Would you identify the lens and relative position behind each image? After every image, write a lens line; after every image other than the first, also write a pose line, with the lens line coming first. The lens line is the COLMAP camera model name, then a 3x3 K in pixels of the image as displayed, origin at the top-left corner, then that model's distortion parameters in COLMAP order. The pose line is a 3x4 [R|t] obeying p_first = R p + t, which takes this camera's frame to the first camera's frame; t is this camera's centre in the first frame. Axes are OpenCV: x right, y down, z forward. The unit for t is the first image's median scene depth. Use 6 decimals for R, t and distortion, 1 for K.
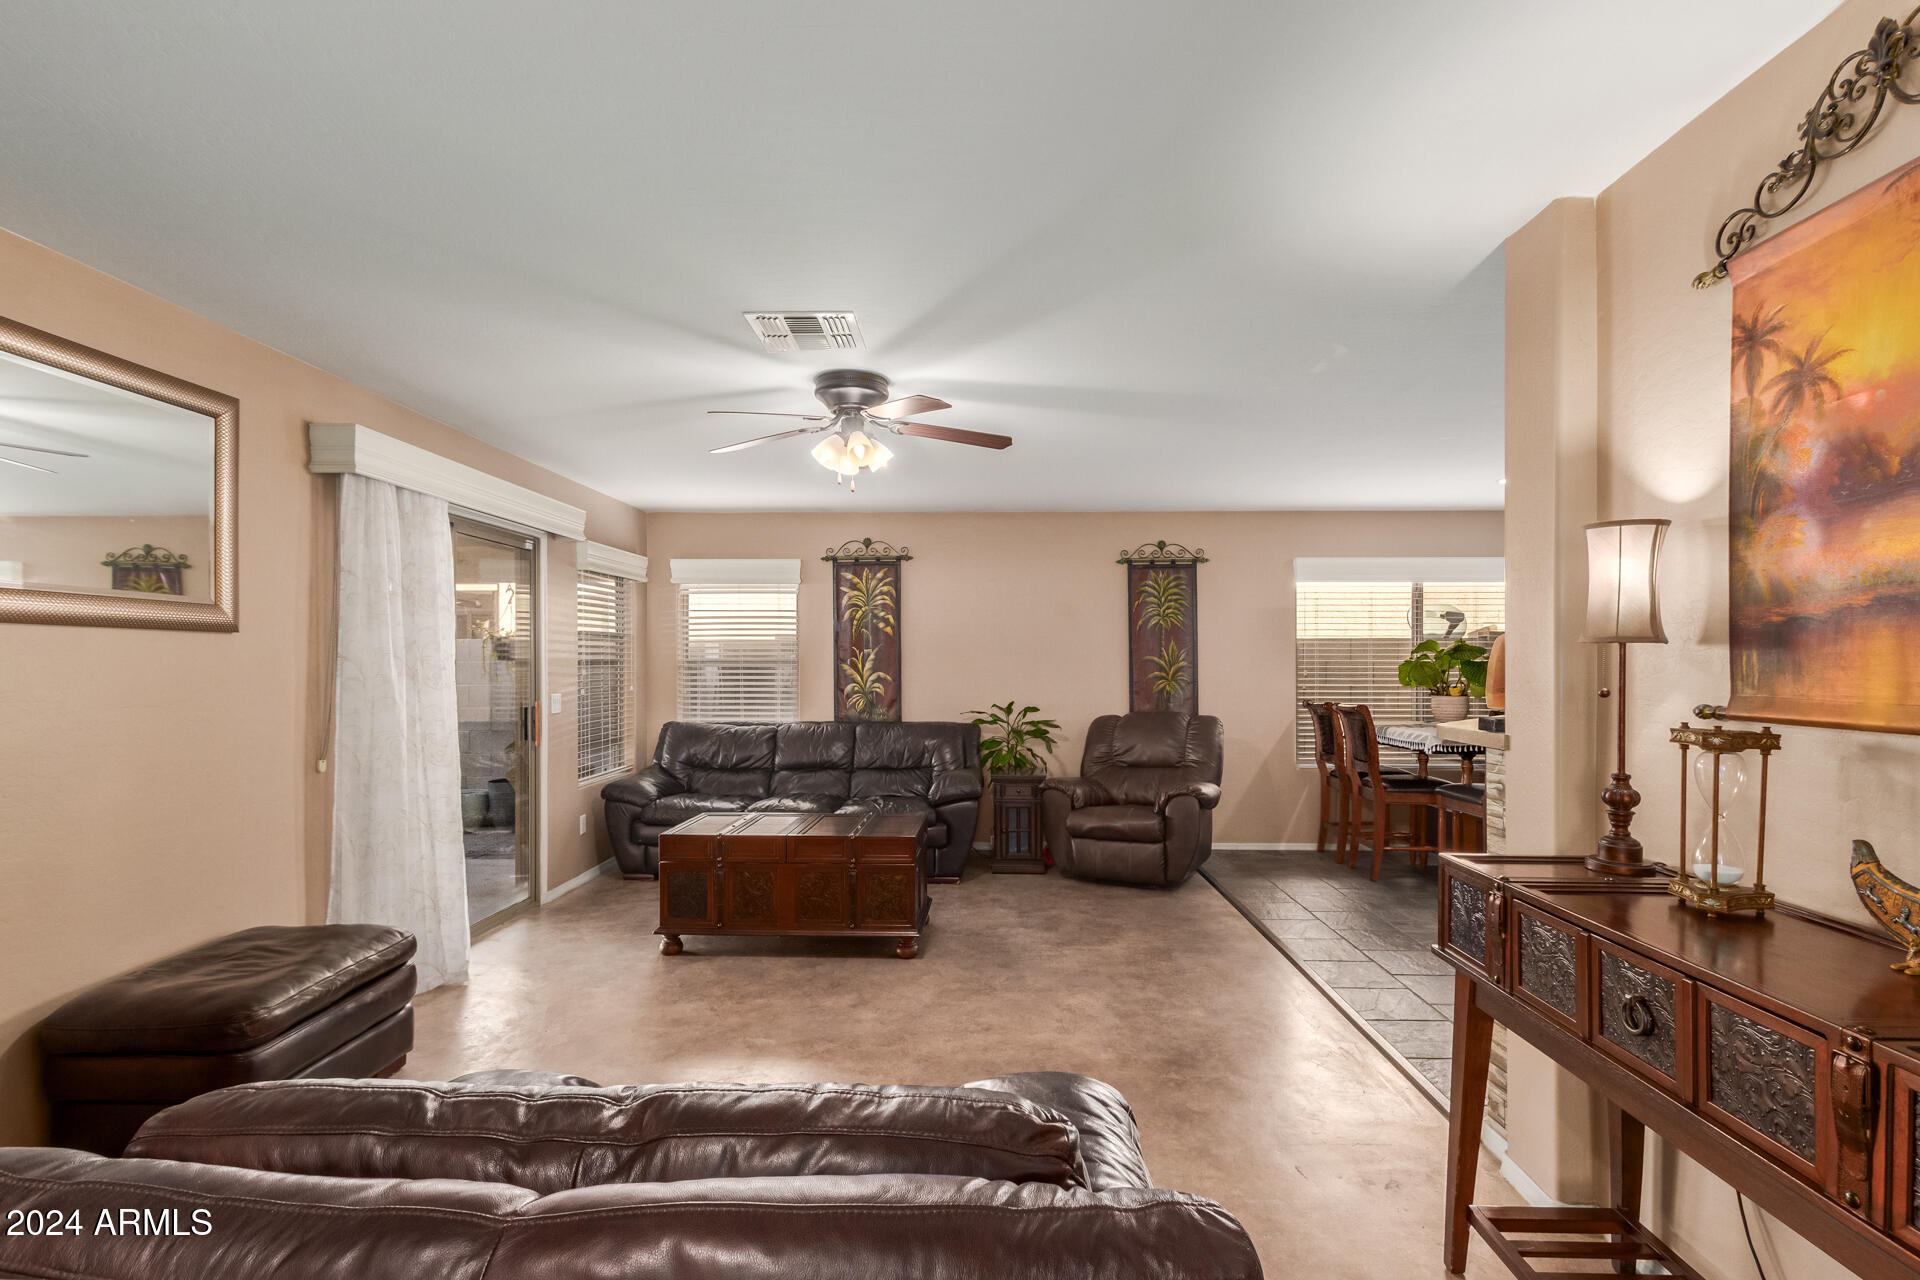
lens RADIAL K [[902.3, 0, 949.3], [0, 902.3, 674.2], [0, 0, 1]] dist [0.011872, -0.004260]
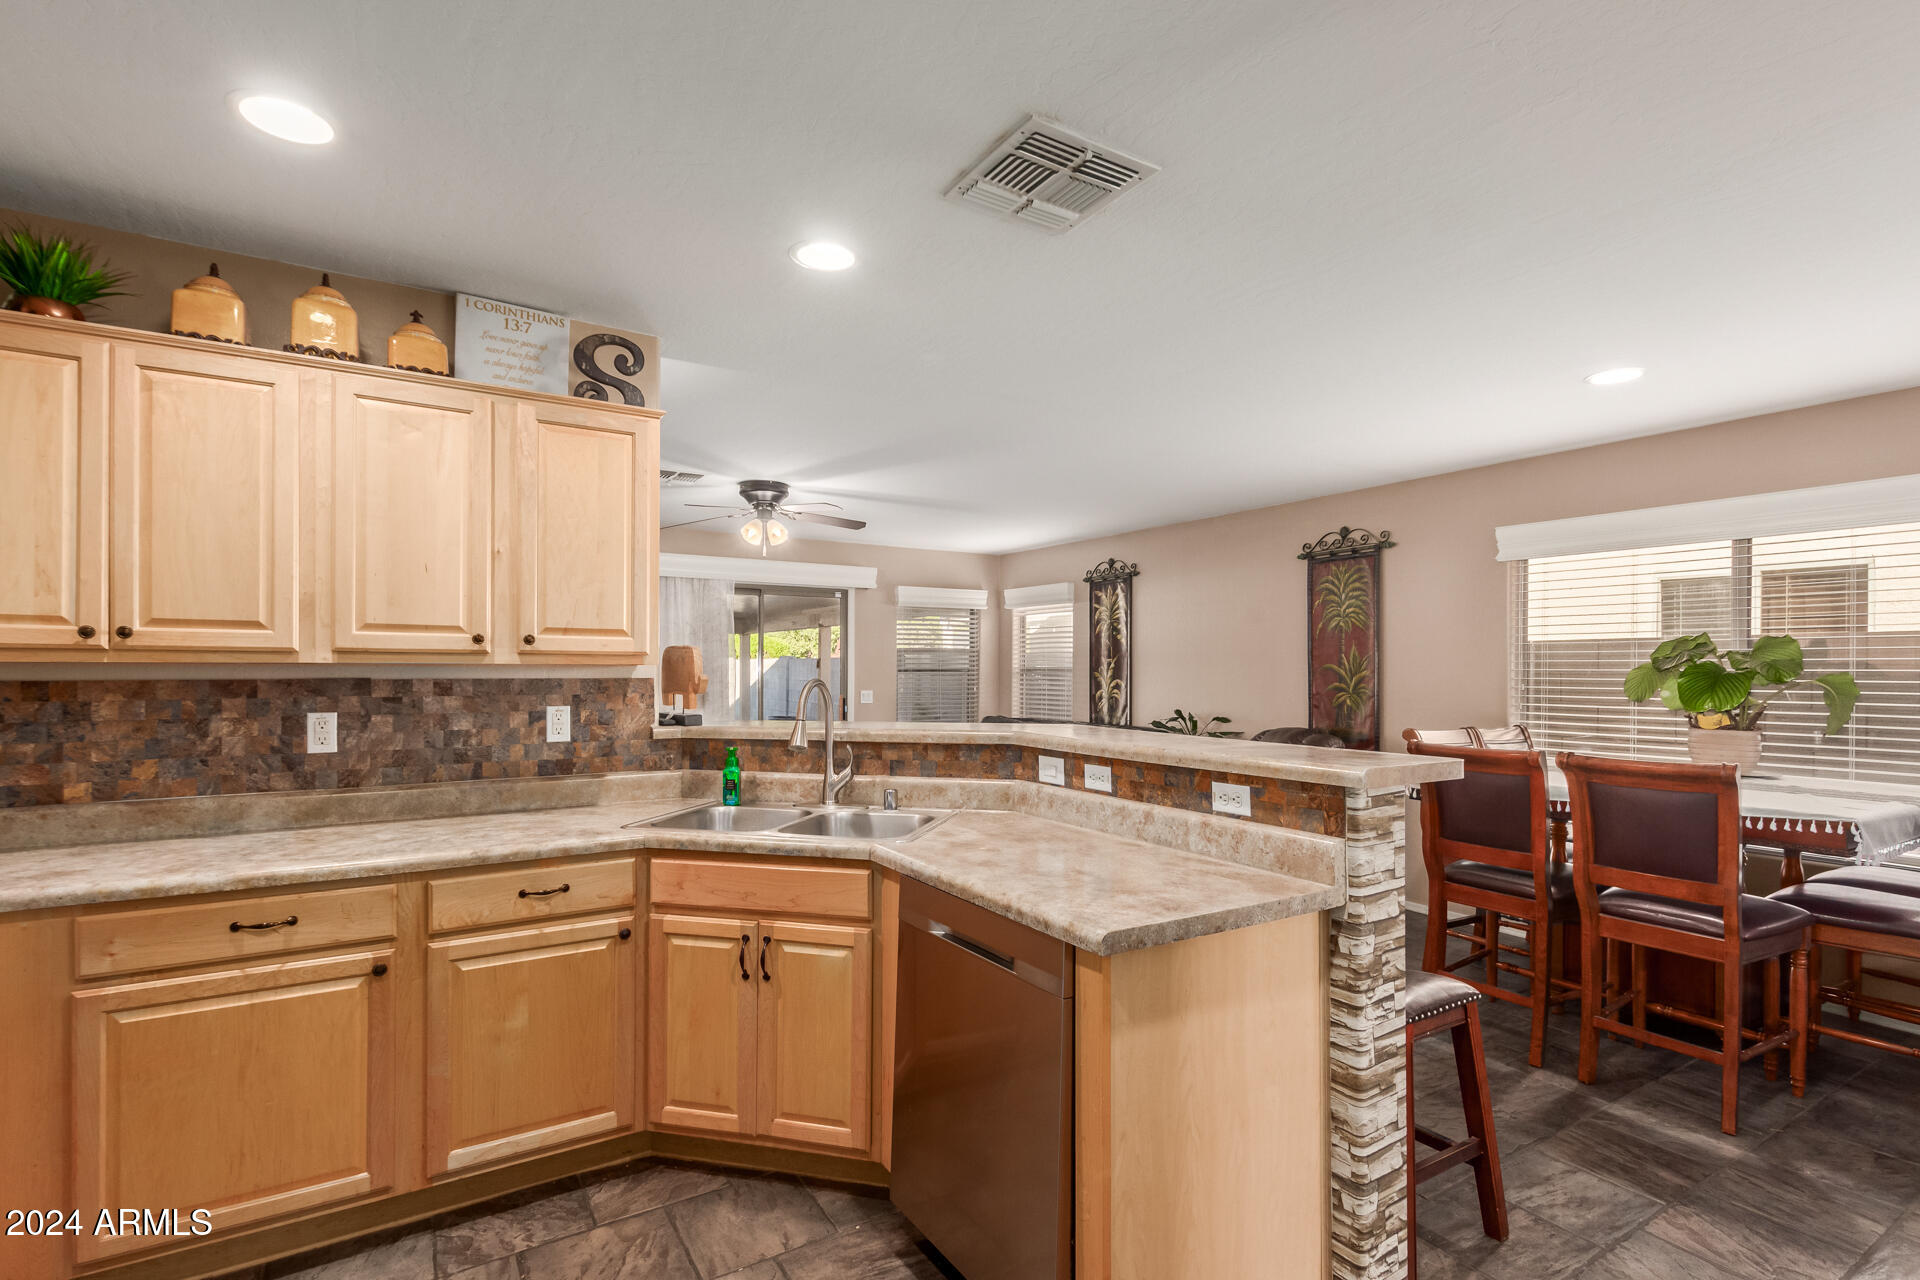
lens RADIAL K [[902.3, 0, 946.3], [0, 902.3, 670.8], [0, 0, 1]] dist [0.011872, -0.004260]
pose [[0.544316, 0.002359, -0.838877, 0.740792], [-0.011702, 0.999920, -0.004782, -0.005486], [0.838799, 0.012420, 0.544300, 0.233480]]
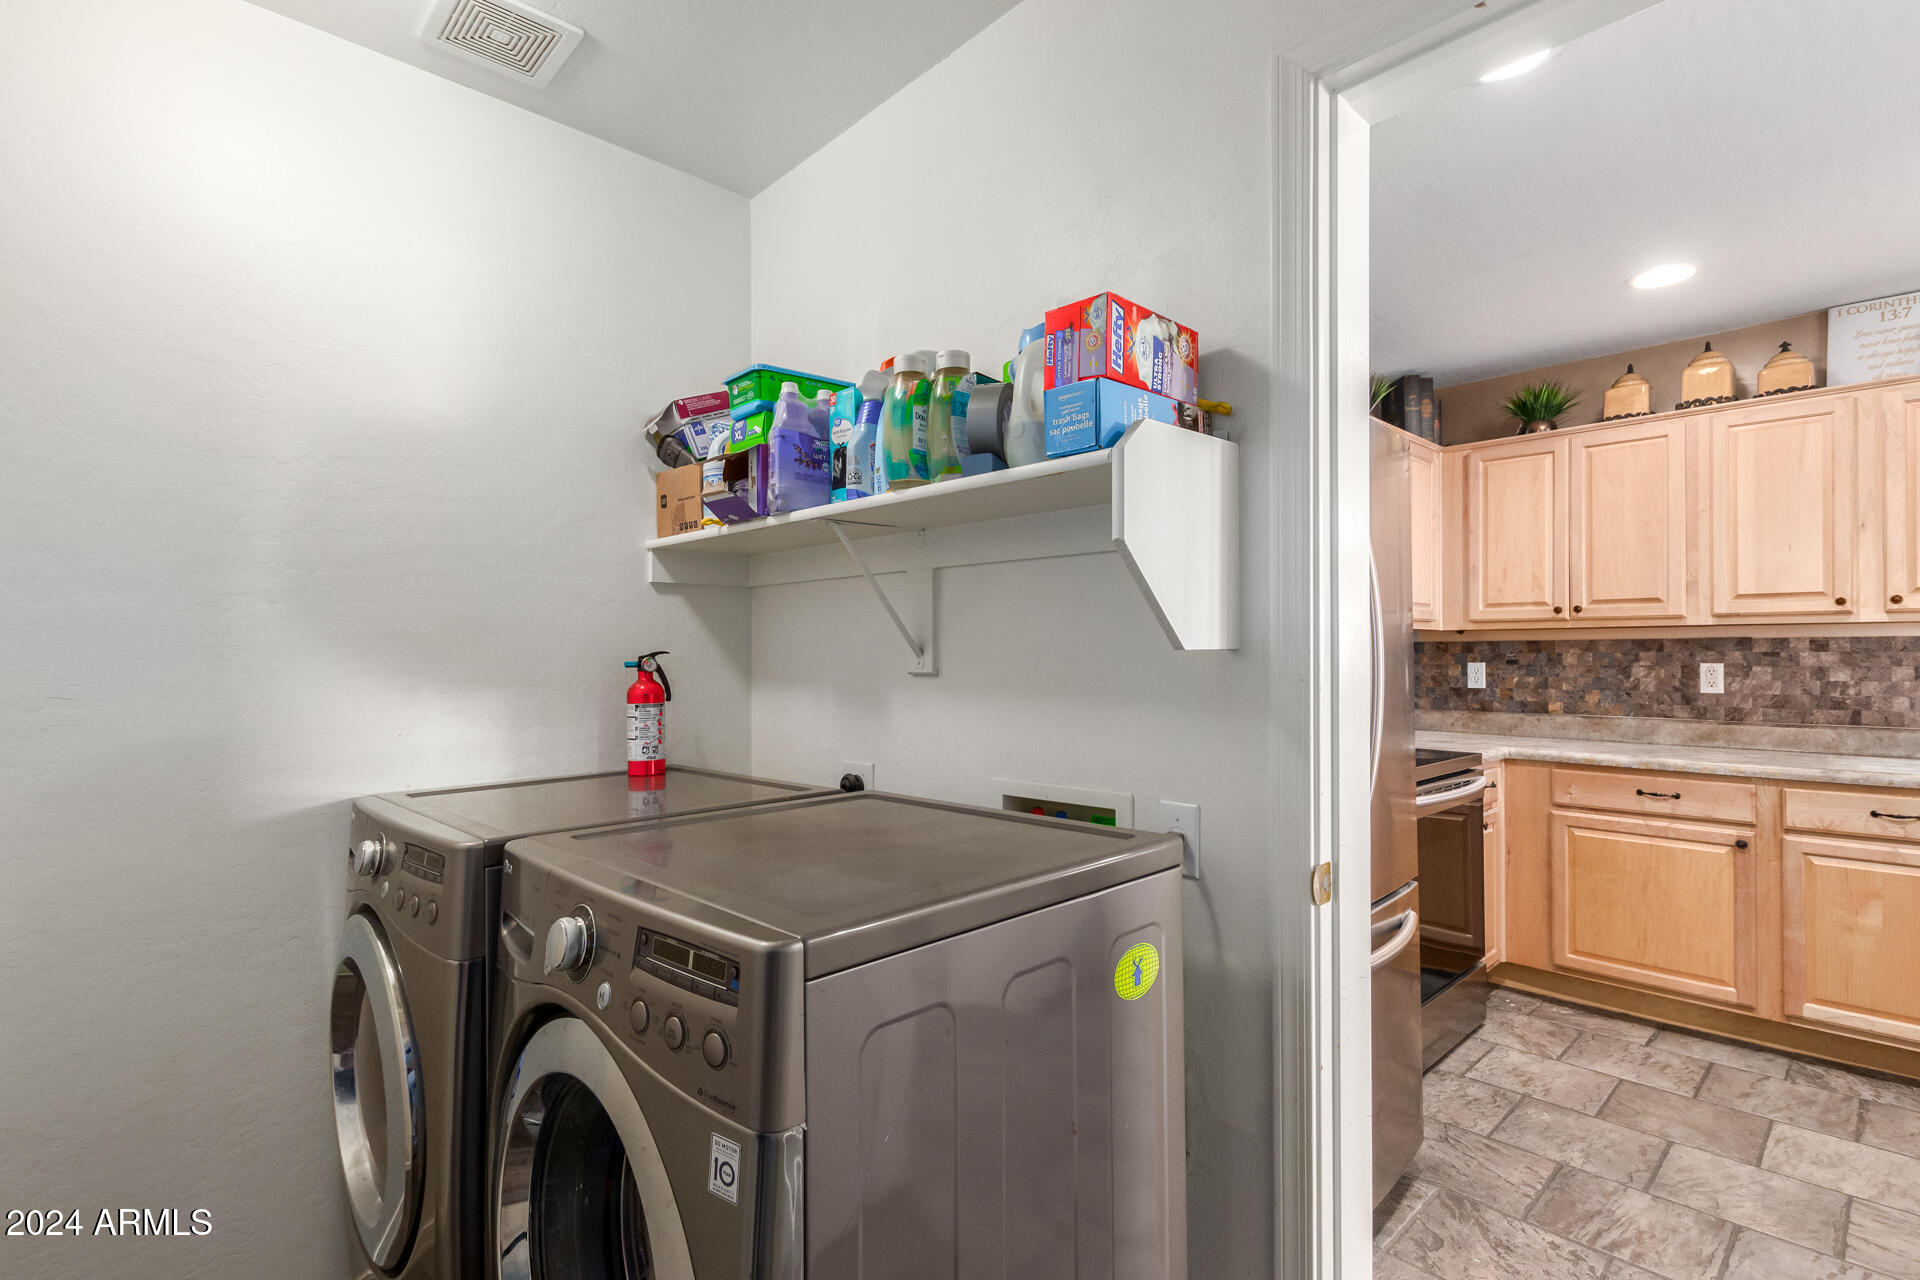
lens RADIAL K [[902.3, 0, 968.2], [0, 902.3, 644.7], [0, 0, 1]] dist [0.011872, -0.004260]
pose [[-0.700885, -0.004903, -0.713258, 0.951300], [-0.006523, 0.999979, -0.000464, 0.006724], [0.713245, 0.004327, -0.700902, 0.284218]]
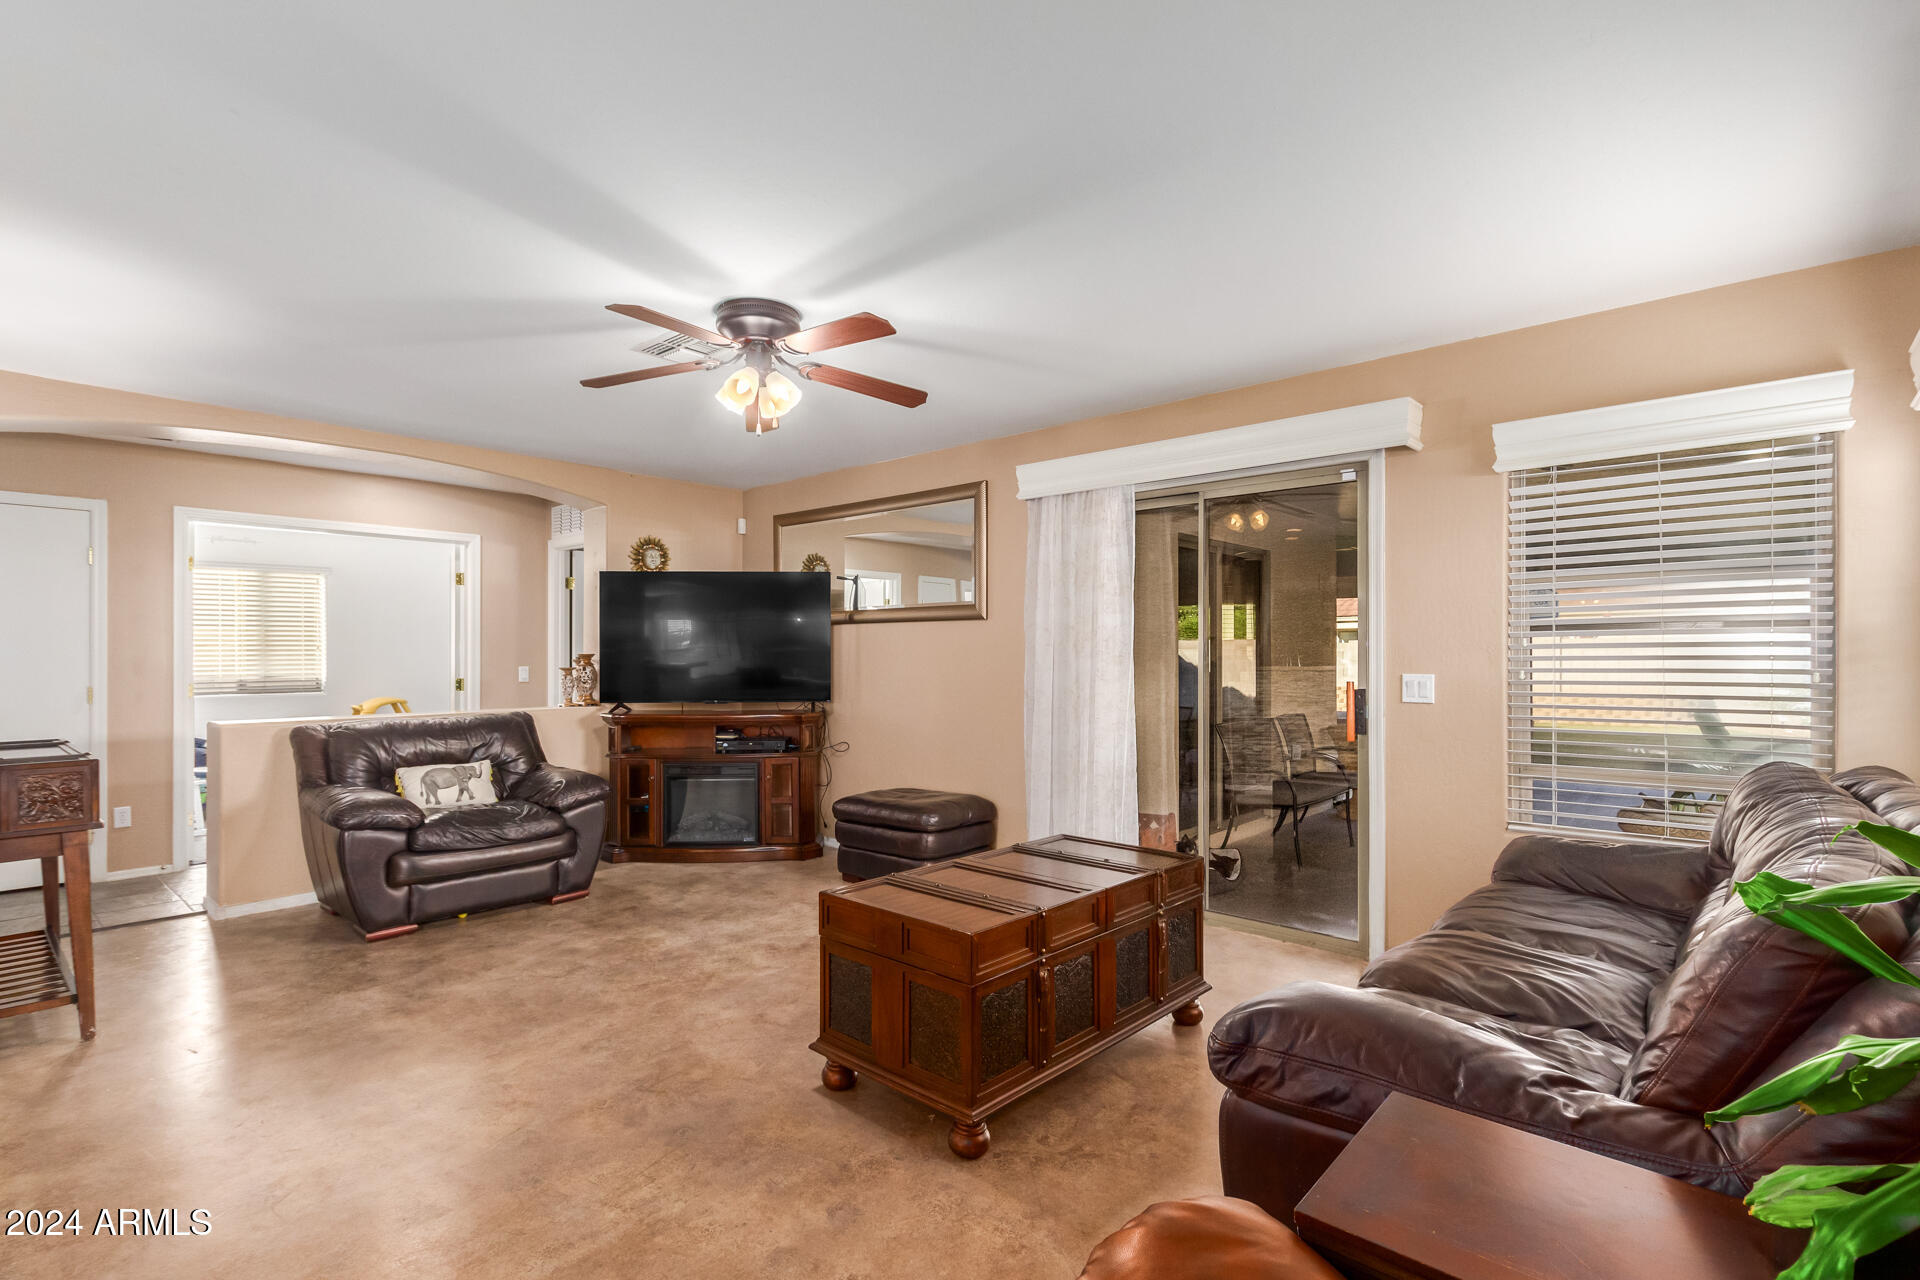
lens RADIAL K [[902.3, 0, 966.3], [0, 902.3, 644.8], [0, 0, 1]] dist [0.011872, -0.004260]
pose [[-0.627861, -0.006458, -0.778299, 0.253551], [-0.006441, 0.999974, -0.003101, 0.002108], [0.778299, 0.003066, -0.627886, 0.943354]]
